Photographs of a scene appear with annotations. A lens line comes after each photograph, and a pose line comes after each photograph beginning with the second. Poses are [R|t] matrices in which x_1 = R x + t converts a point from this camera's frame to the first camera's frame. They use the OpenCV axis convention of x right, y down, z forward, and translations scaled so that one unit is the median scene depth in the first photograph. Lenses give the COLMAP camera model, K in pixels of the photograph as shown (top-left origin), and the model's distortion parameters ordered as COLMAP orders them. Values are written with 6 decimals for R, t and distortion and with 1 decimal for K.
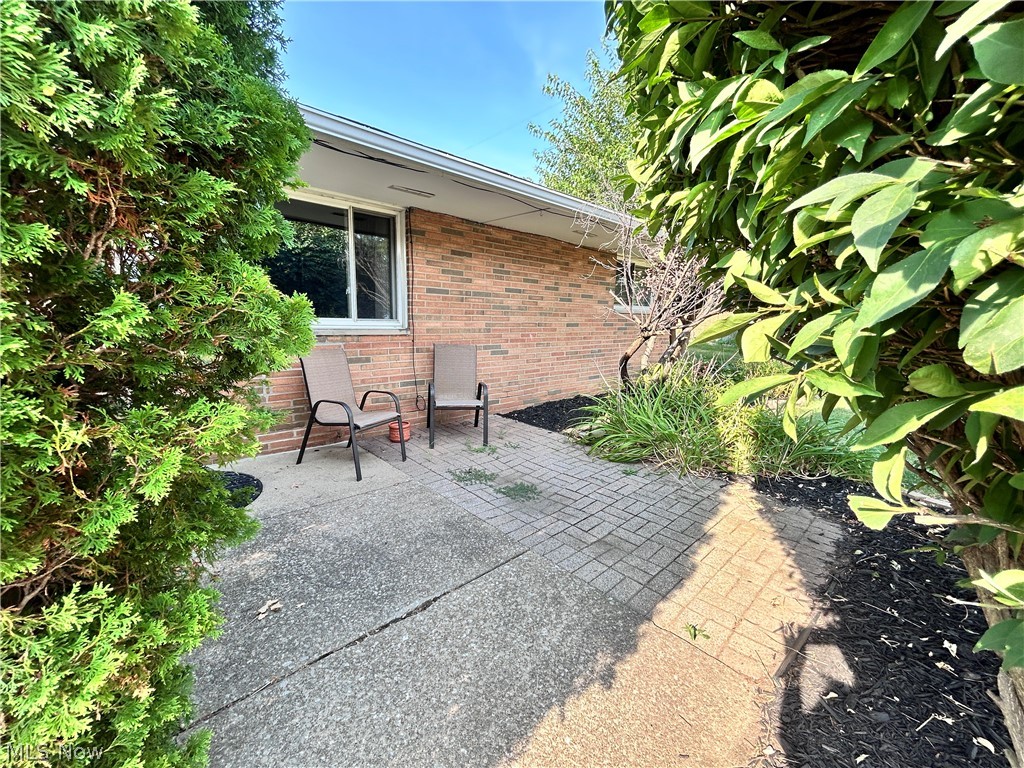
lens RADIAL K [[411.4, 0, 513.7], [0, 411.4, 385.0], [0, 0, 1]] dist [-0.000020, -0.000014]
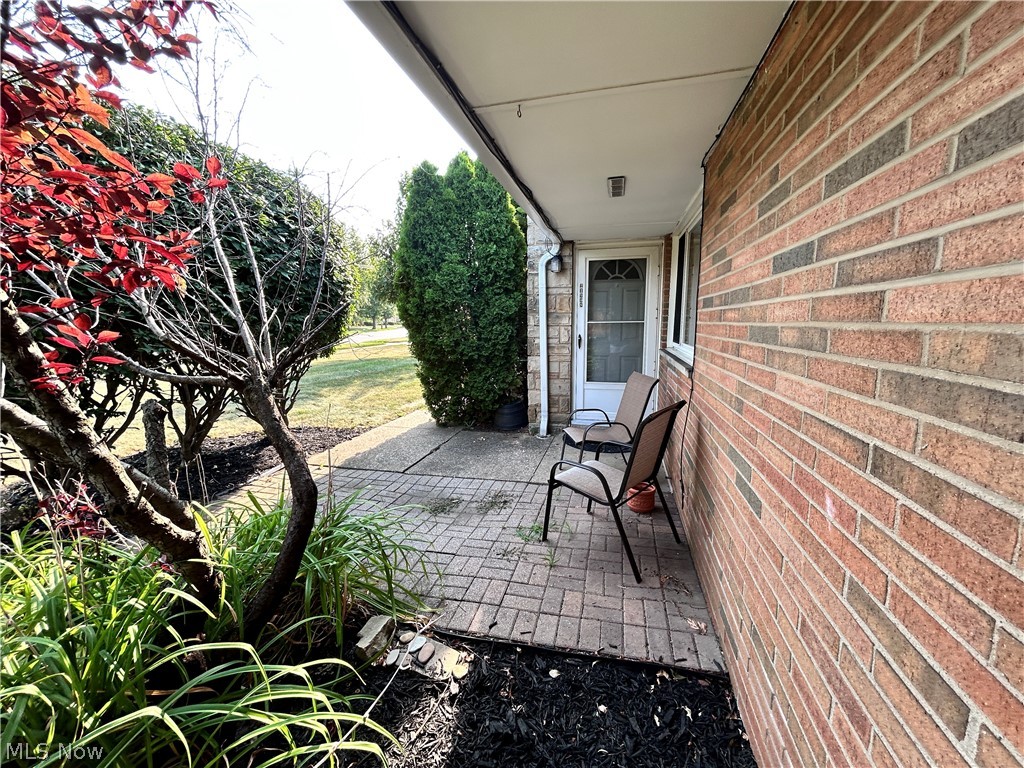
lens RADIAL K [[411.4, 0, 514.7], [0, 411.4, 386.0], [0, 0, 1]] dist [-0.000020, -0.000014]
pose [[-0.841815, 0.057889, -0.536652, 0.382341], [-0.109857, 0.955047, 0.275348, -0.325936], [0.528468, 0.290747, -0.797614, 1.741030]]
